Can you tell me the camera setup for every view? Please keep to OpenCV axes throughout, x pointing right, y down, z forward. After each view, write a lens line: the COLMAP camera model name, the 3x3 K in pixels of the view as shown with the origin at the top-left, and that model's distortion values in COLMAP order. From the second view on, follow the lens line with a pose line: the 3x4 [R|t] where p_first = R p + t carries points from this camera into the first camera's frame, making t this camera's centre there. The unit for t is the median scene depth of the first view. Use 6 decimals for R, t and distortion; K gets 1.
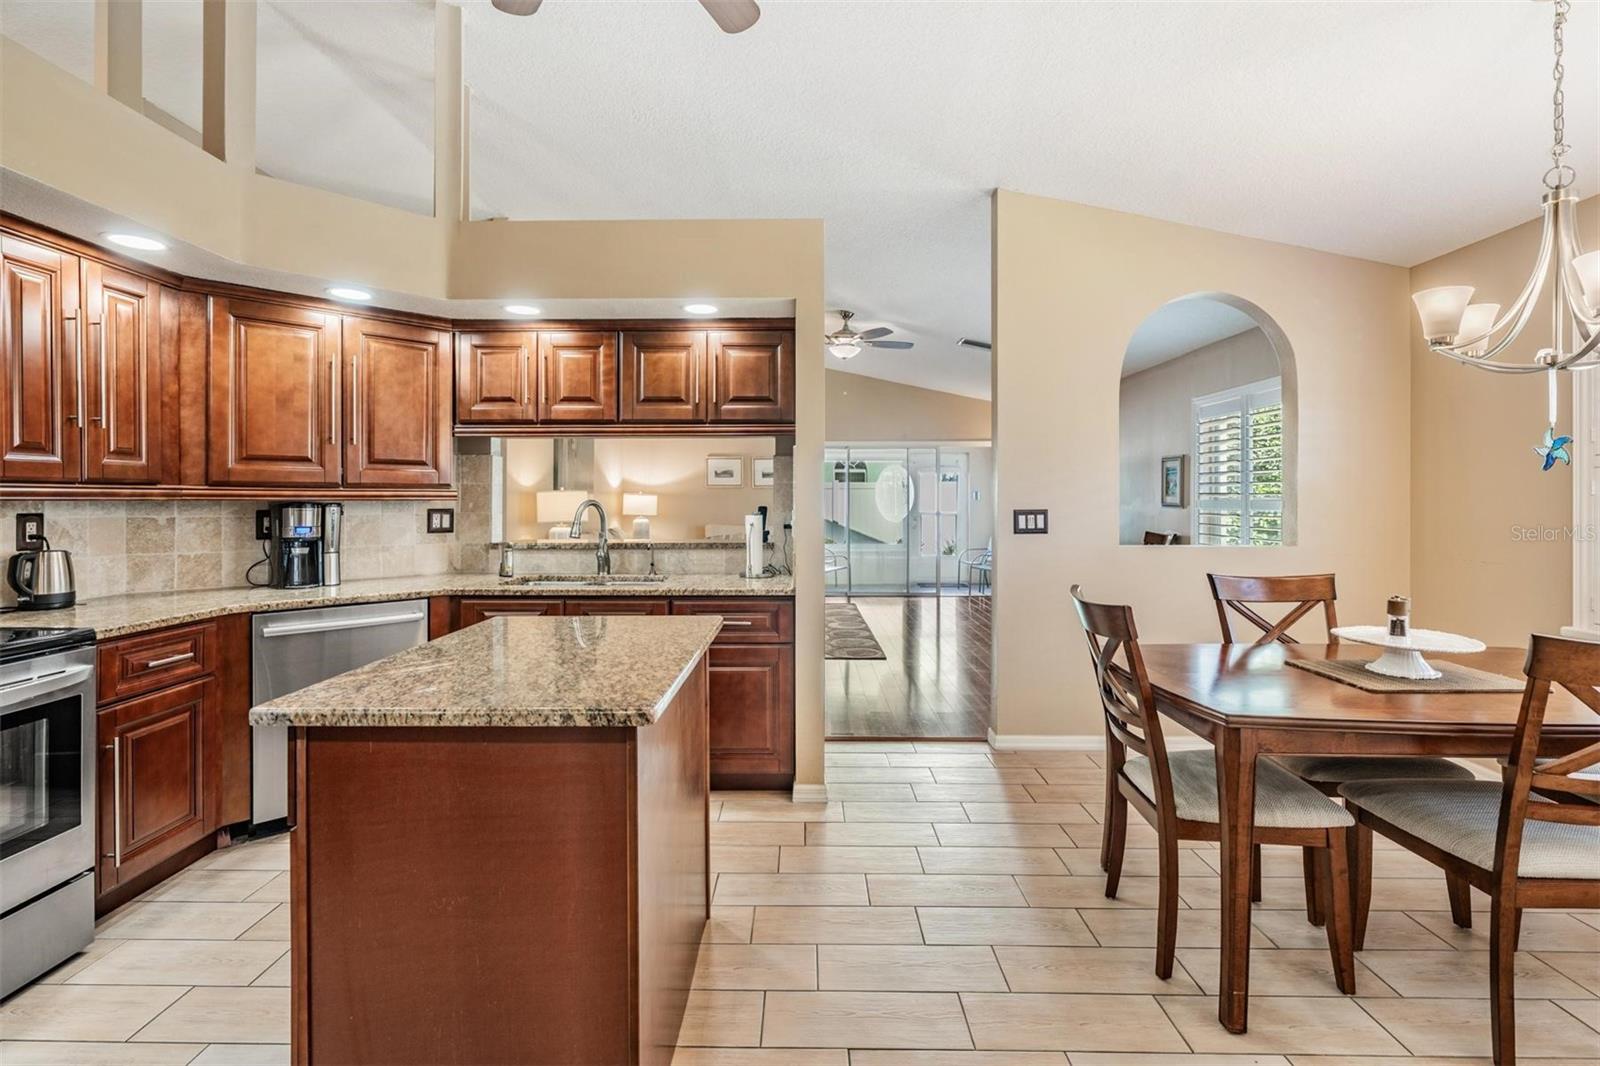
lens RADIAL K [[727.5, 0, 793.5], [0, 727.5, 501.2], [0, 0, 1]] dist [-0.000008, -0.000267]
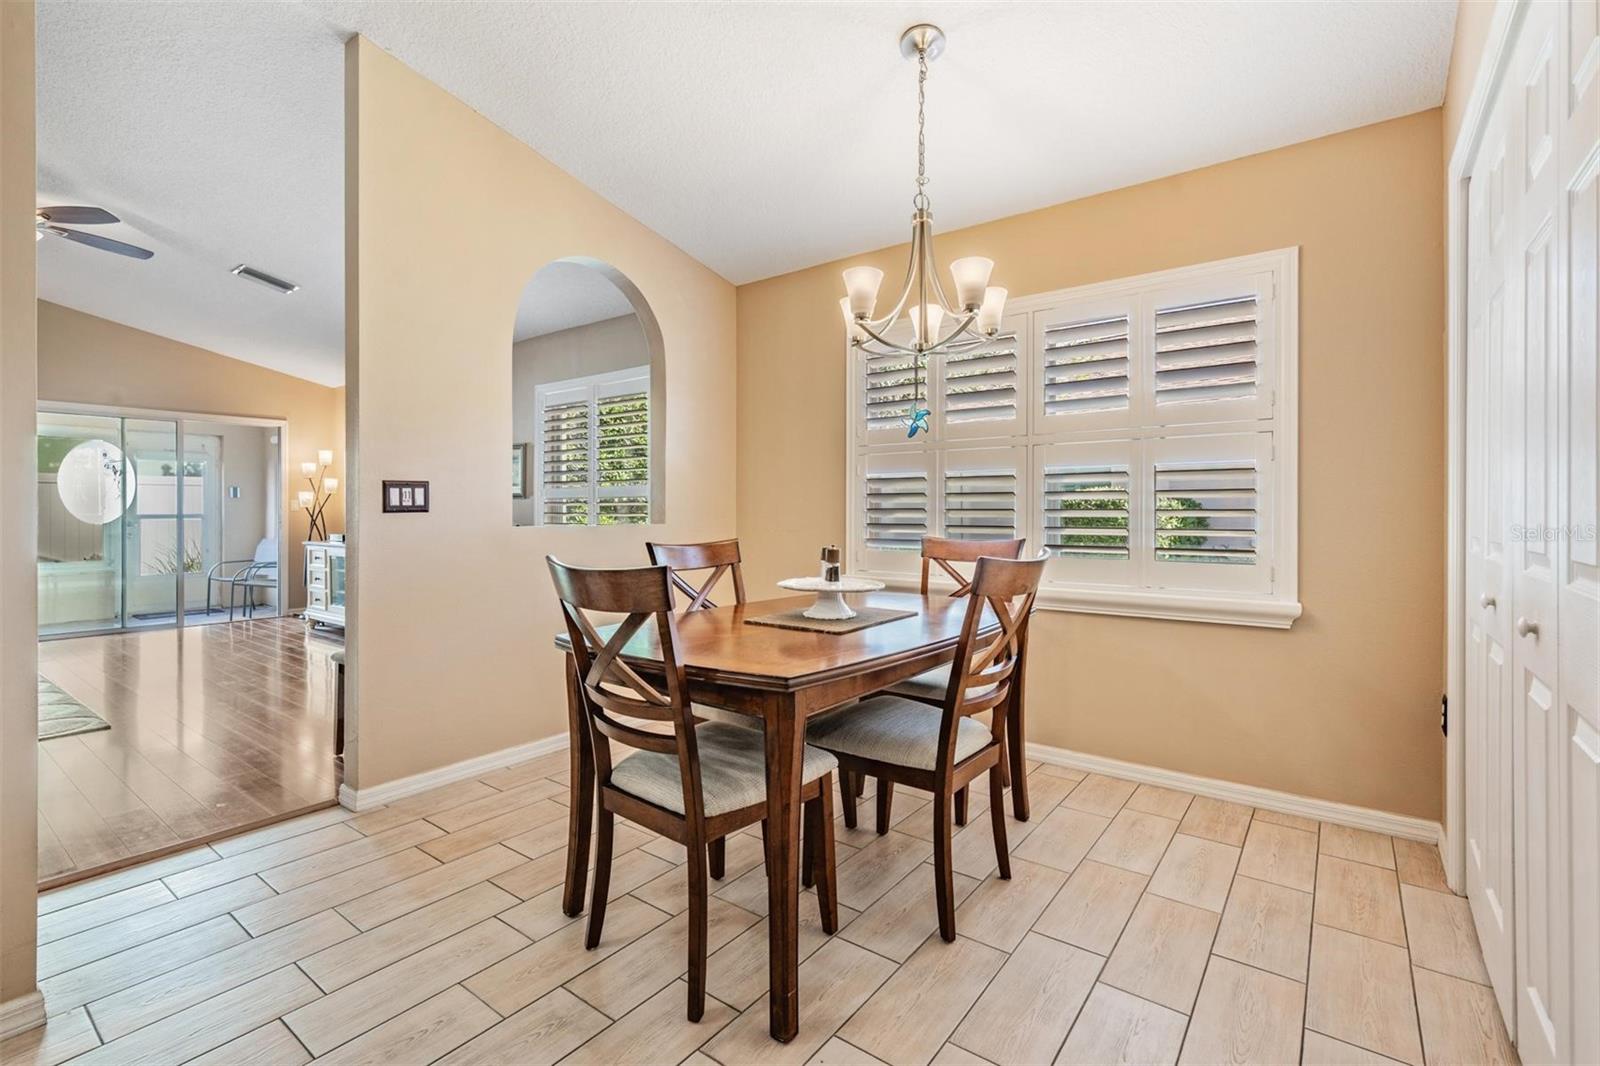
lens RADIAL K [[724.1, 0, 796.9], [0, 724.1, 511.4], [0, 0, 1]] dist [0.000546, 0.000178]
pose [[0.593928, -0.001870, 0.804516, -0.048898], [0.001762, 0.999998, 0.001024, 0.052048], [-0.804516, 0.000809, 0.593930, 0.264655]]
